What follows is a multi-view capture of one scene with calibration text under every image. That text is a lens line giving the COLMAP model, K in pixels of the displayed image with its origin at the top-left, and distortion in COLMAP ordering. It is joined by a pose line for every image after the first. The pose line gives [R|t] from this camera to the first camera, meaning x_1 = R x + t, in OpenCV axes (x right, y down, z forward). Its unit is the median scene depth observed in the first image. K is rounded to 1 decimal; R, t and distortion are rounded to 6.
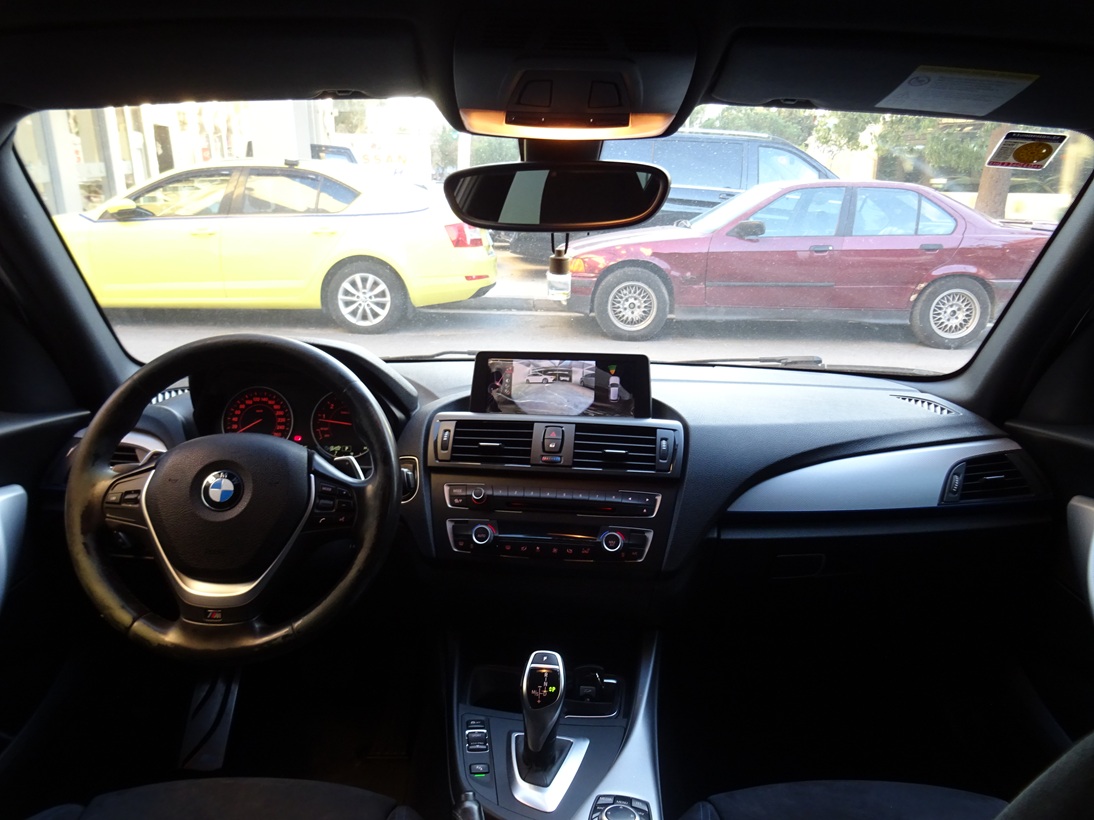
lens RADIAL K [[775.6, 0, 548.3], [0, 775.6, 406.8], [0, 0, 1]] dist [-0.006909, -0.002447]
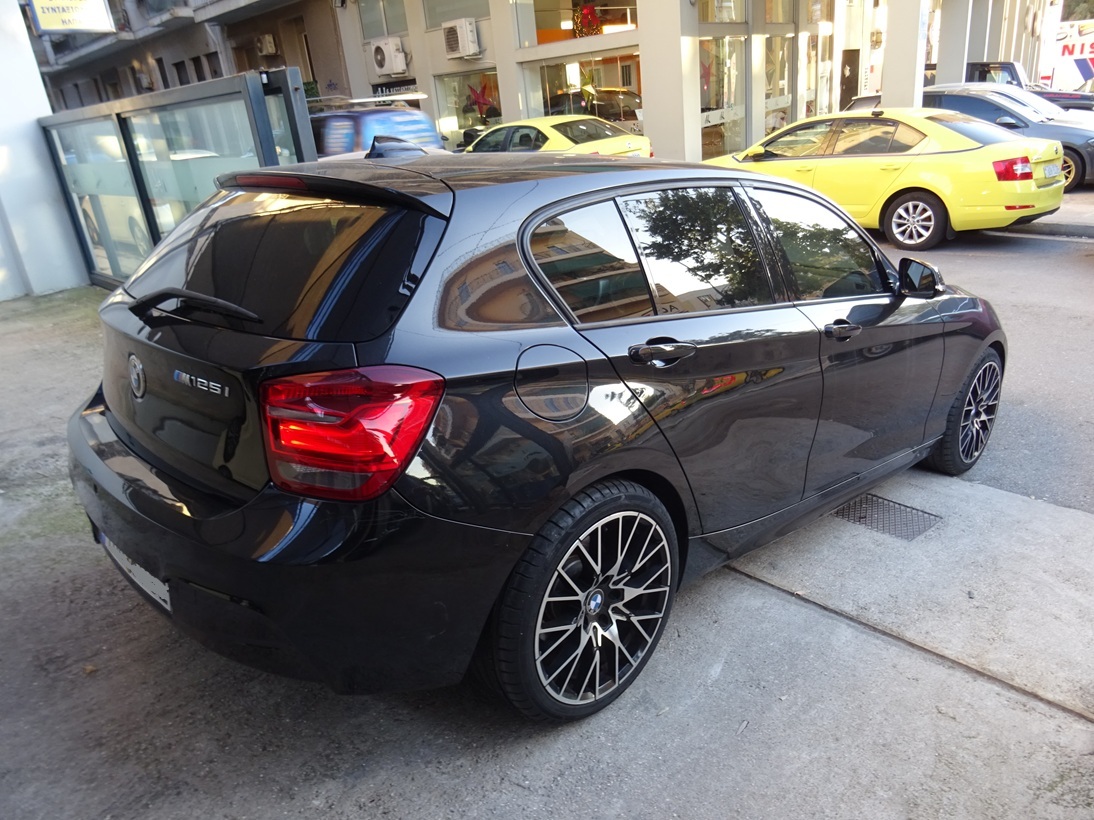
lens RADIAL K [[775.6, 0, 548.1], [0, 775.6, 410.8], [0, 0, 1]] dist [-0.006909, -0.002447]
pose [[0.681333, 0.210480, -0.701058, 0.307068], [-0.126596, 0.977216, 0.170357, 0.021847], [0.720943, -0.027319, 0.692456, -0.311821]]
